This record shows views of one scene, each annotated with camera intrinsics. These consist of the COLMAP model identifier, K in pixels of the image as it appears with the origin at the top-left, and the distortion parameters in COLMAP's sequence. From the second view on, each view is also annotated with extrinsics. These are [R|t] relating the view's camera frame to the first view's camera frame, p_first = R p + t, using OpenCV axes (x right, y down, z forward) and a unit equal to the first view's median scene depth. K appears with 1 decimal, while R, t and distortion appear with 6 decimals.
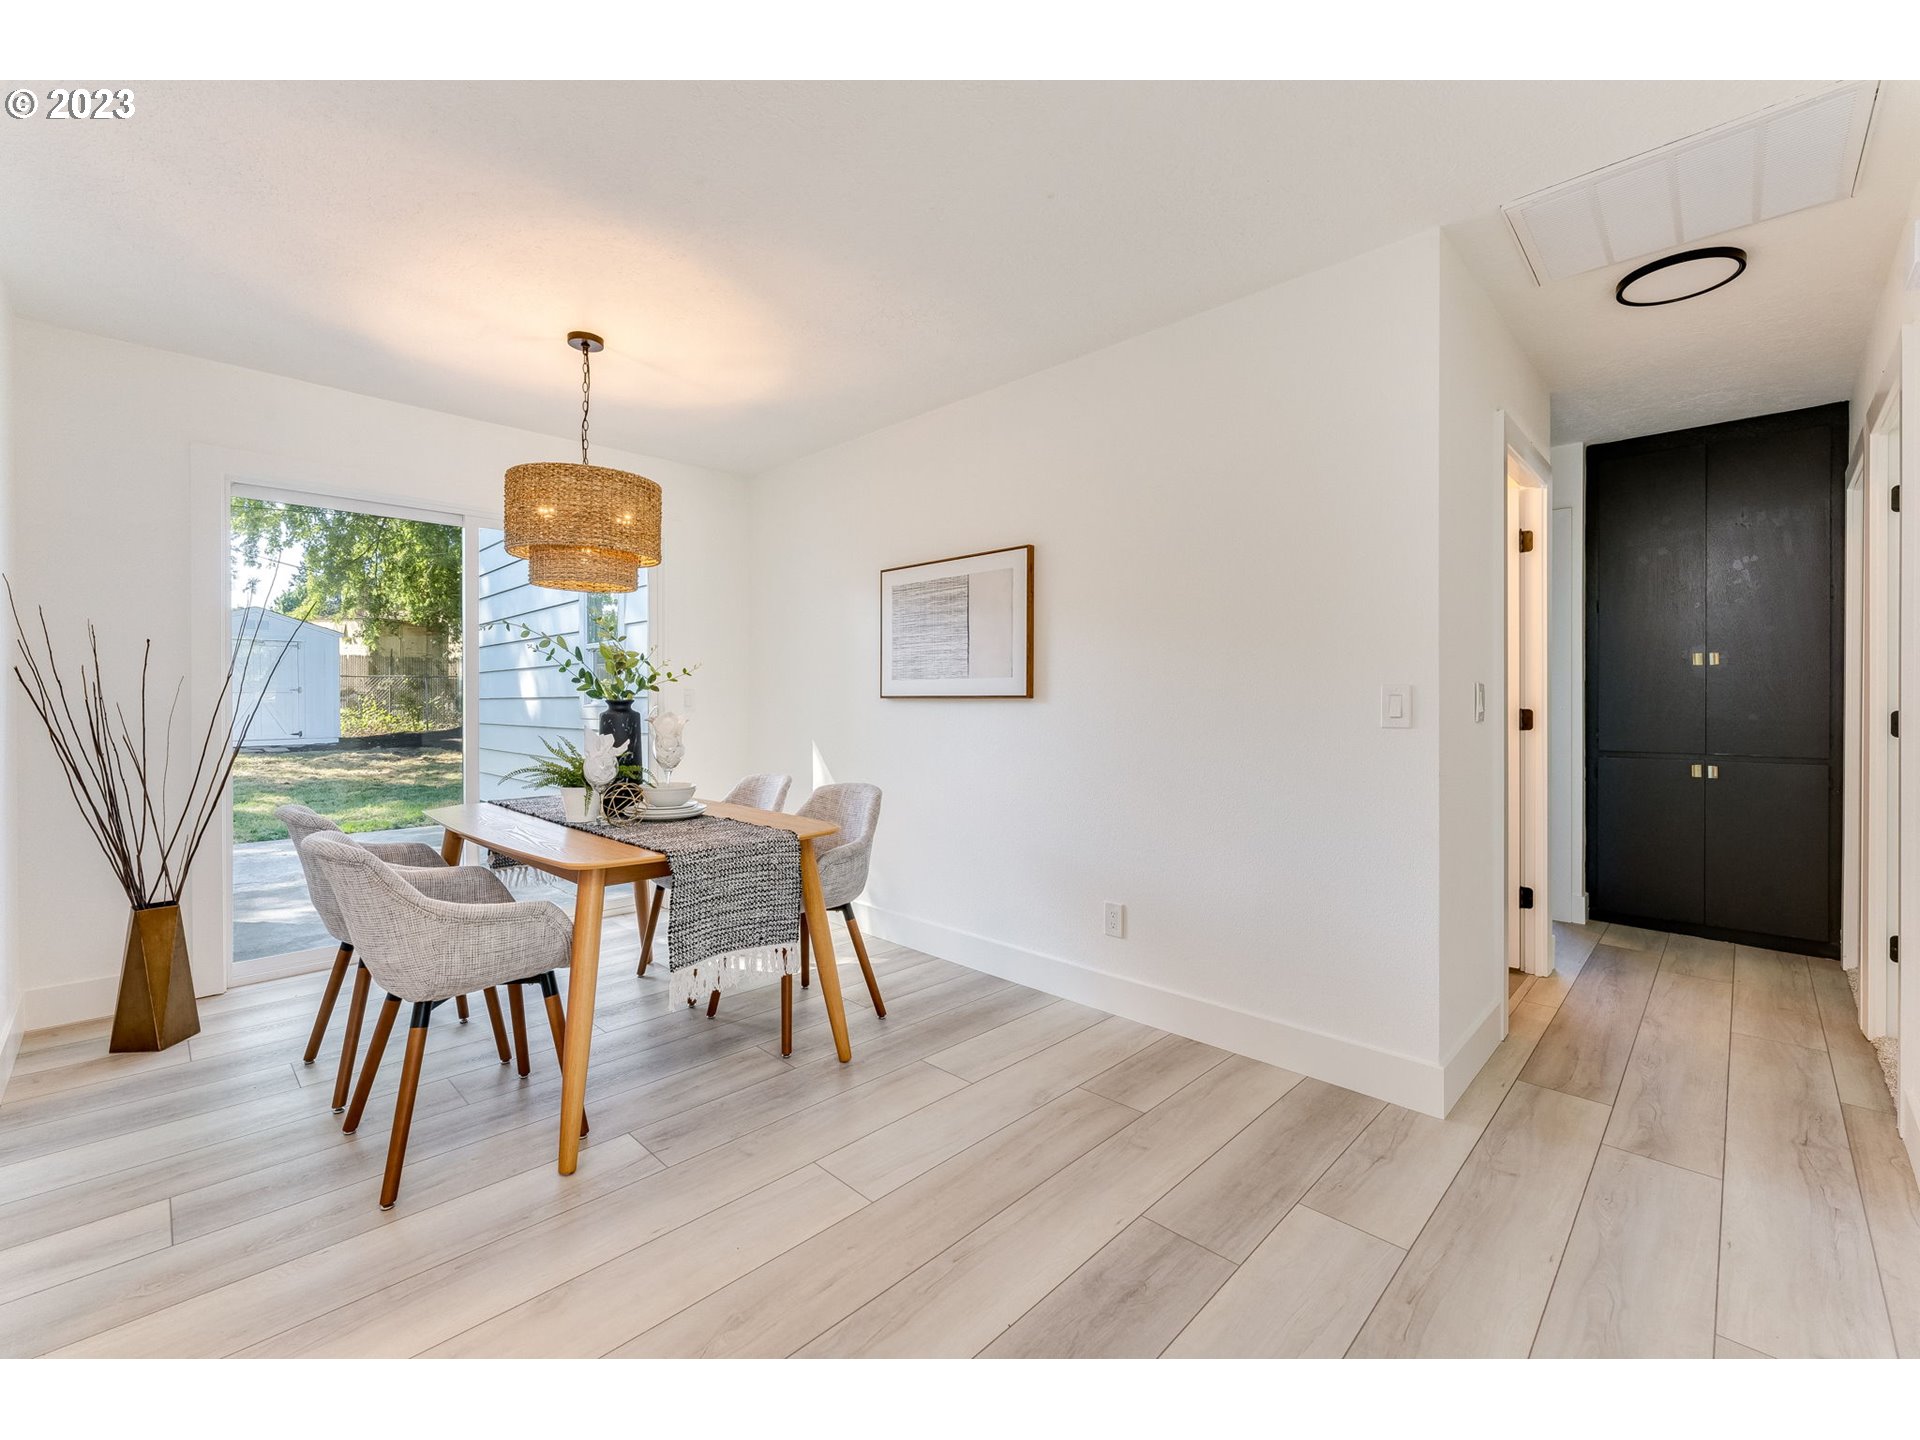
lens RADIAL K [[796.0, 0, 952.0], [0, 796.0, 706.9], [0, 0, 1]] dist [-0.001816, -0.000208]
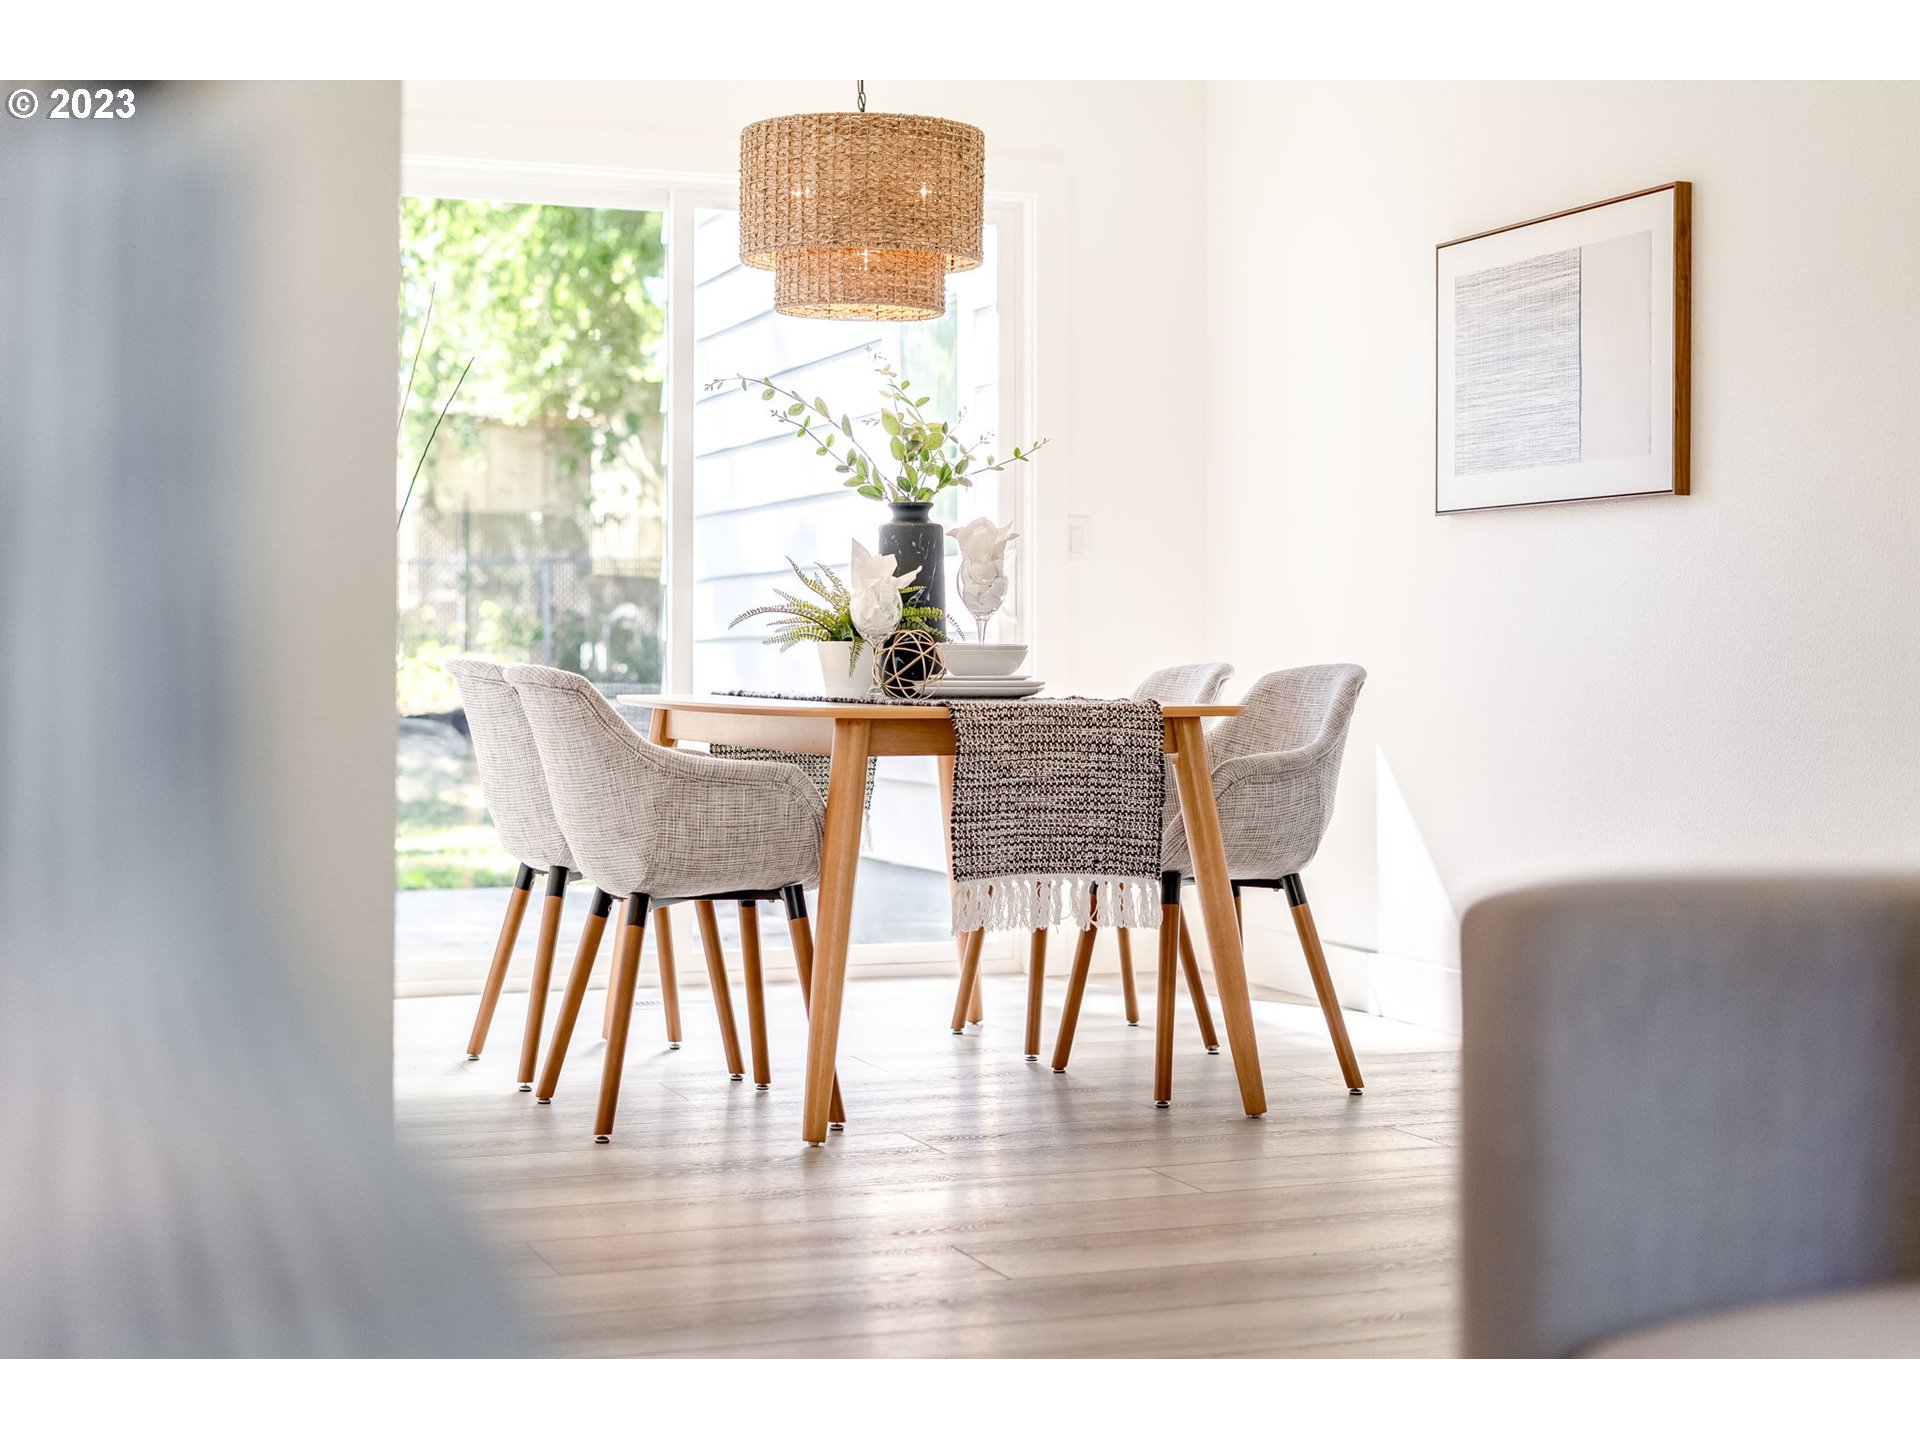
lens RADIAL K [[2859.2, 0, 1008.9], [0, 2859.2, 629.2], [0, 0, 1]] dist [0.014580, 0.035169]
pose [[0.915908, -0.004810, -0.401358, 0.502954], [-0.003510, 0.999794, -0.019991, 0.127856], [0.401372, 0.019719, 0.915703, -0.914521]]
